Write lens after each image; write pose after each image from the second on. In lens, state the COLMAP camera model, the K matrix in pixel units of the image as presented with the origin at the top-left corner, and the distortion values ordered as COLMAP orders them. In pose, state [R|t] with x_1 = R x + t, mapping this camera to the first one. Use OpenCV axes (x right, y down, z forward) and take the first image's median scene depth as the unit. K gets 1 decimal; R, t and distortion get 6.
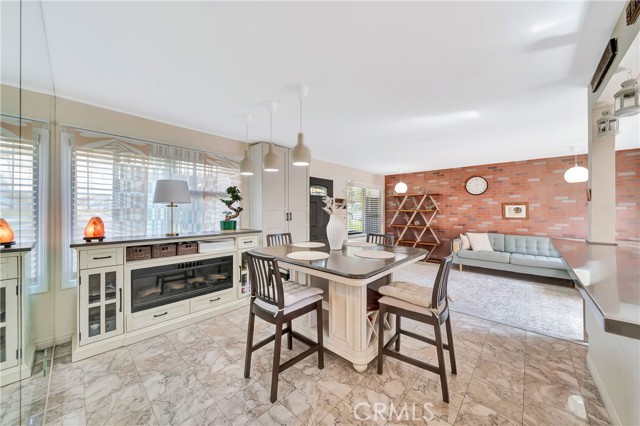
lens RADIAL K [[222.6, 0, 331.3], [0, 222.6, 206.5], [0, 0, 1]] dist [-0.003183, -0.000530]
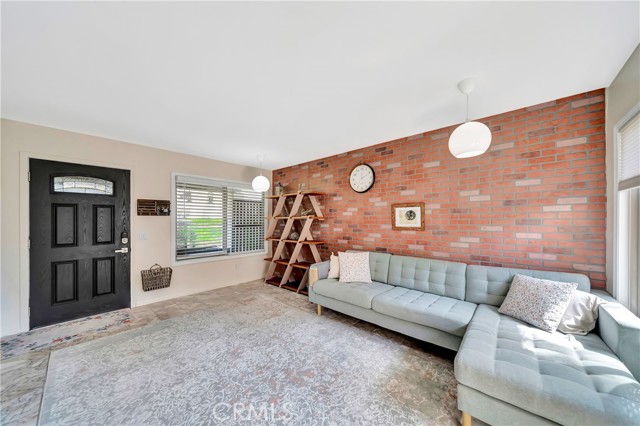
lens RADIAL K [[222.6, 0, 325.7], [0, 222.6, 215.0], [0, 0, 1]] dist [-0.003183, -0.000530]
pose [[0.999827, -0.009172, 0.016195, 0.748656], [0.009178, 0.999958, -0.000300, 0.018259], [-0.016191, 0.000448, 0.999869, 0.488705]]
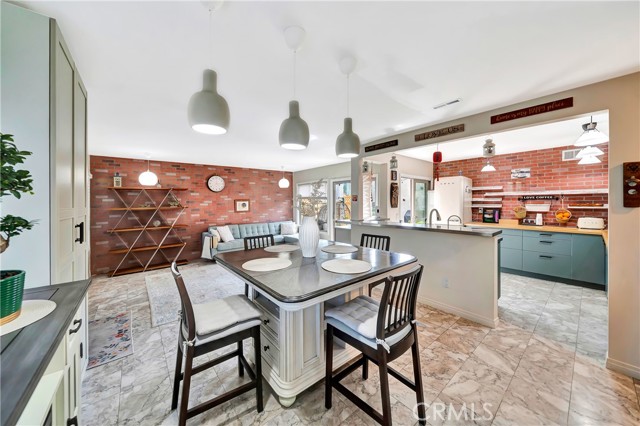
lens RADIAL K [[222.6, 0, 300.9], [0, 222.6, 197.7], [0, 0, 1]] dist [-0.003183, -0.000530]
pose [[0.208048, 0.011775, 0.978048, -0.480771], [-0.000491, 0.999929, -0.011934, -0.014479], [-0.978118, 0.002003, 0.208039, 0.498474]]
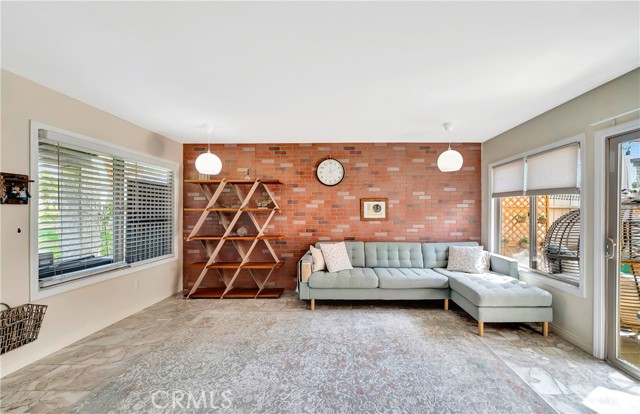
lens RADIAL K [[244.1, 0, 343.1], [0, 244.1, 206.7], [0, 0, 1]] dist [0.000330, 0.000330]
pose [[0.750219, 0.003884, 0.661178, 0.264915], [-0.008370, 0.999958, 0.003623, 0.012208], [-0.661137, -0.008252, 0.750220, 0.578795]]
